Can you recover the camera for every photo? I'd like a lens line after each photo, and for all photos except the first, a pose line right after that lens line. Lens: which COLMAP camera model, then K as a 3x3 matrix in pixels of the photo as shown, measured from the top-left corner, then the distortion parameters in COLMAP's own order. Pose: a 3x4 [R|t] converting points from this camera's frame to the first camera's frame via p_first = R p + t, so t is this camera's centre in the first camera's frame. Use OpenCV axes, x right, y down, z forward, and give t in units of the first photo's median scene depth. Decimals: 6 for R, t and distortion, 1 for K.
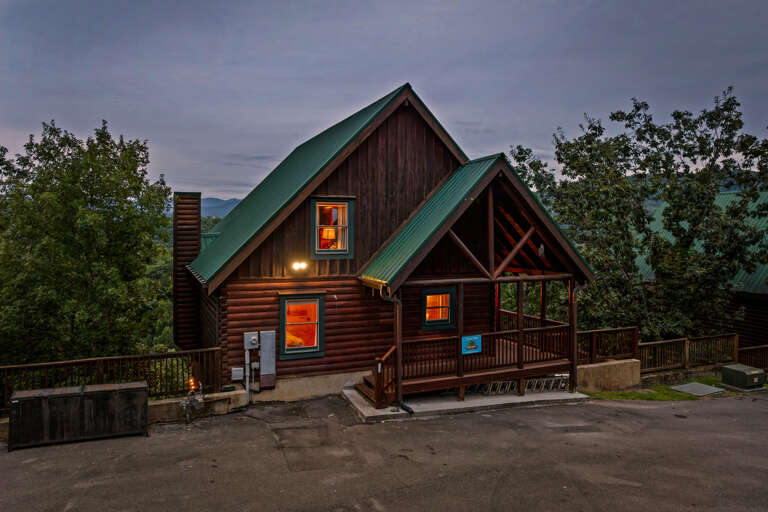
lens RADIAL K [[531.4, 0, 384.0], [0, 531.4, 256.0], [0, 0, 1]] dist [-0.014524, -0.027589]
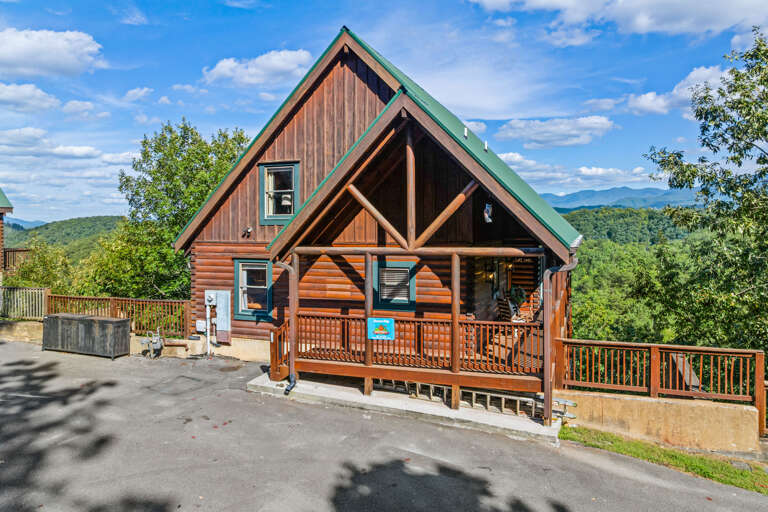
lens RADIAL K [[531.4, 0, 384.0], [0, 531.4, 256.0], [0, 0, 1]] dist [-0.014524, -0.027589]
pose [[0.731580, 0.030797, -0.681060, 0.750618], [-0.022882, 0.999526, 0.020618, 0.040462], [0.681372, 0.000500, 0.731937, 0.427763]]
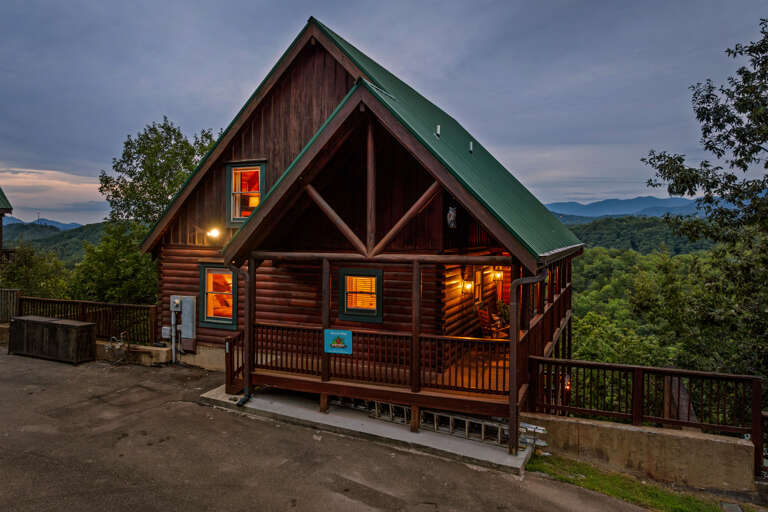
lens RADIAL K [[527.6, 0, 384.0], [0, 527.6, 256.0], [0, 0, 1]] dist [-0.030745, -0.005065]
pose [[0.703182, 0.033217, -0.710233, 0.765953], [-0.038636, 0.999217, 0.008481, 0.039346], [0.709959, 0.021477, 0.703915, 0.545120]]
